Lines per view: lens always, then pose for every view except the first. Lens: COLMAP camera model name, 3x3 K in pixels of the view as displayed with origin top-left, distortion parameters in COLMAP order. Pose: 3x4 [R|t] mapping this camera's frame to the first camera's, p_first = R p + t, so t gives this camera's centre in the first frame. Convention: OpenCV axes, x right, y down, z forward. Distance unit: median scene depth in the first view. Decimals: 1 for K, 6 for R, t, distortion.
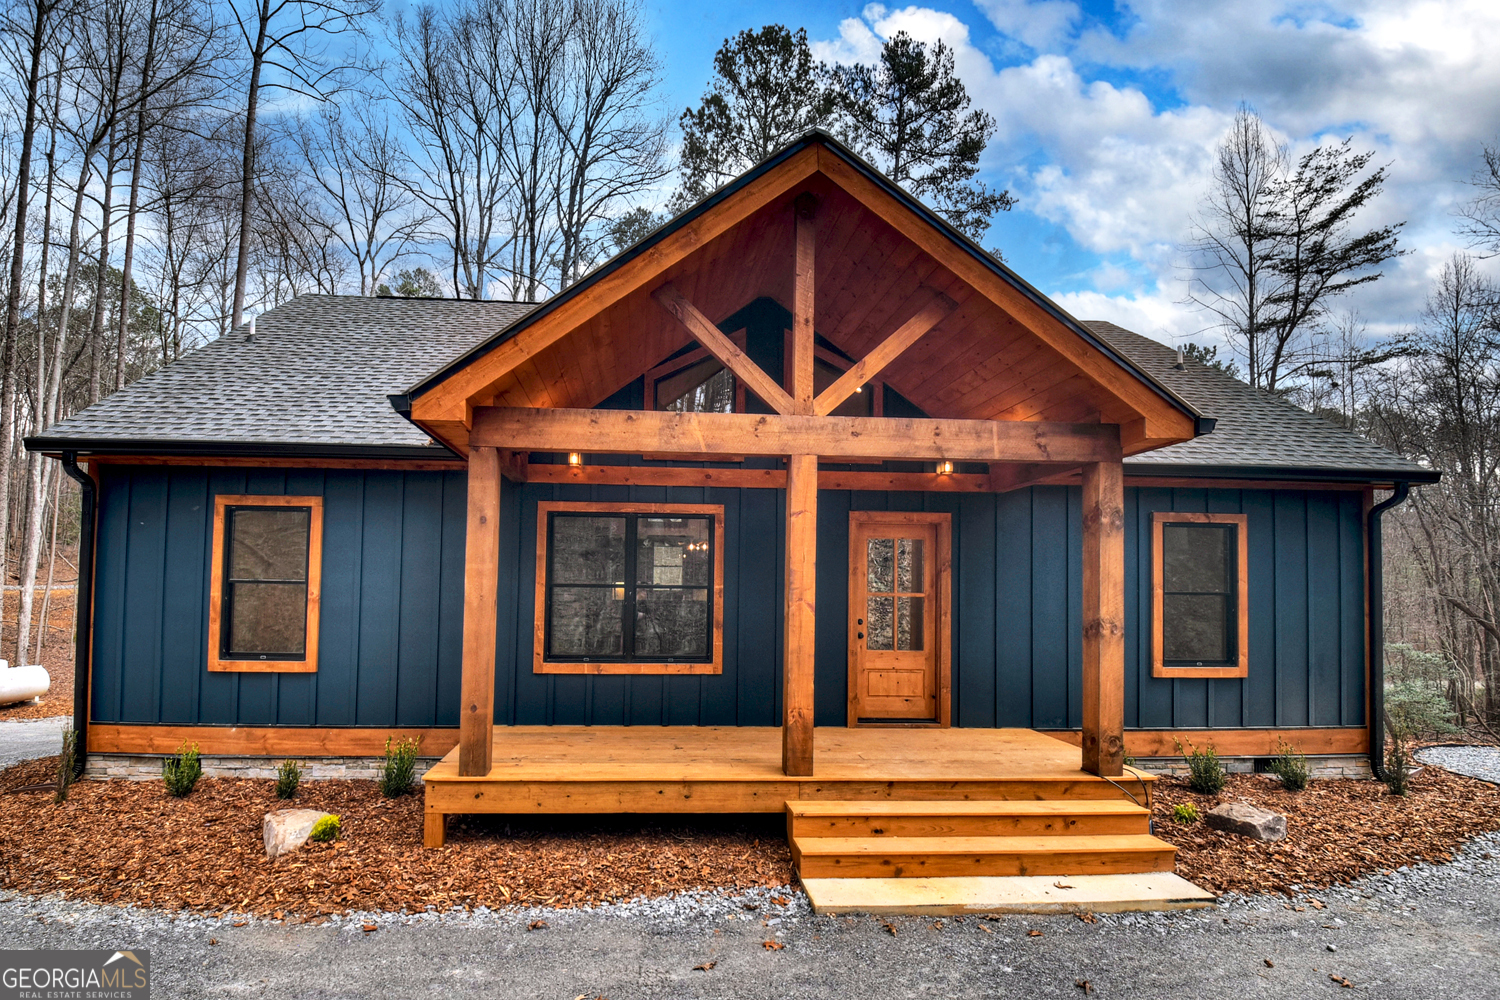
lens RADIAL K [[718.0, 0, 751.9], [0, 718.0, 546.6], [0, 0, 1]] dist [0.018114, -0.041826]
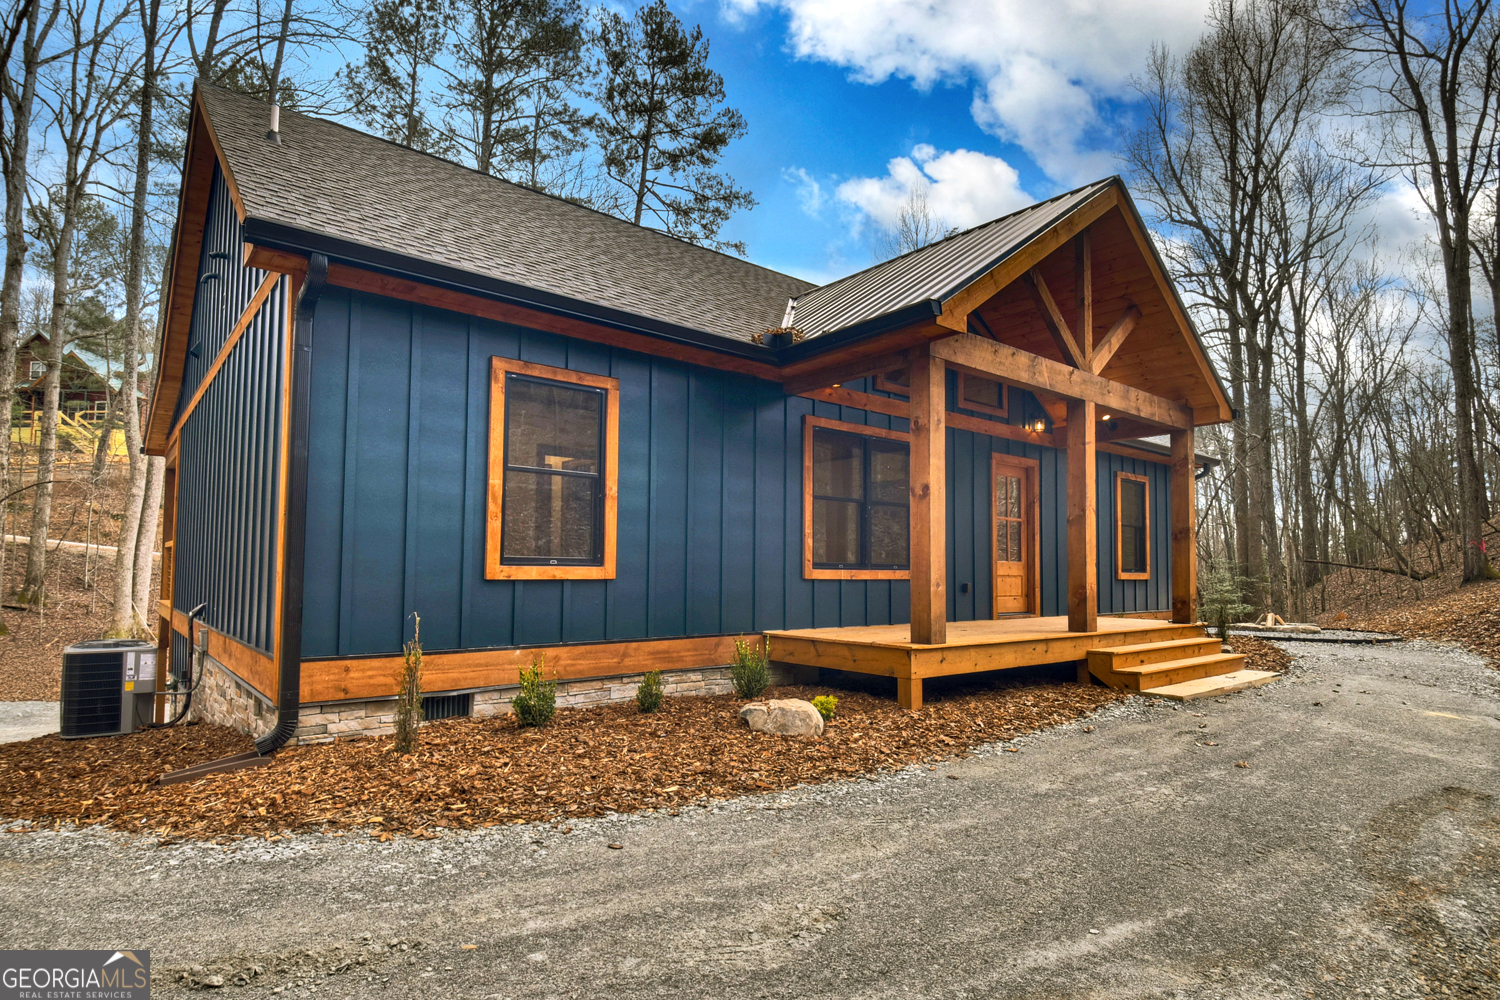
lens RADIAL K [[785.3, 0, 749.8], [0, 785.3, 534.0], [0, 0, 1]] dist [0.001930, -0.000078]
pose [[0.798195, 0.030157, 0.601644, -1.051657], [-0.026048, 0.999540, -0.015543, 0.131240], [-0.601836, -0.003265, 0.798613, 0.143004]]
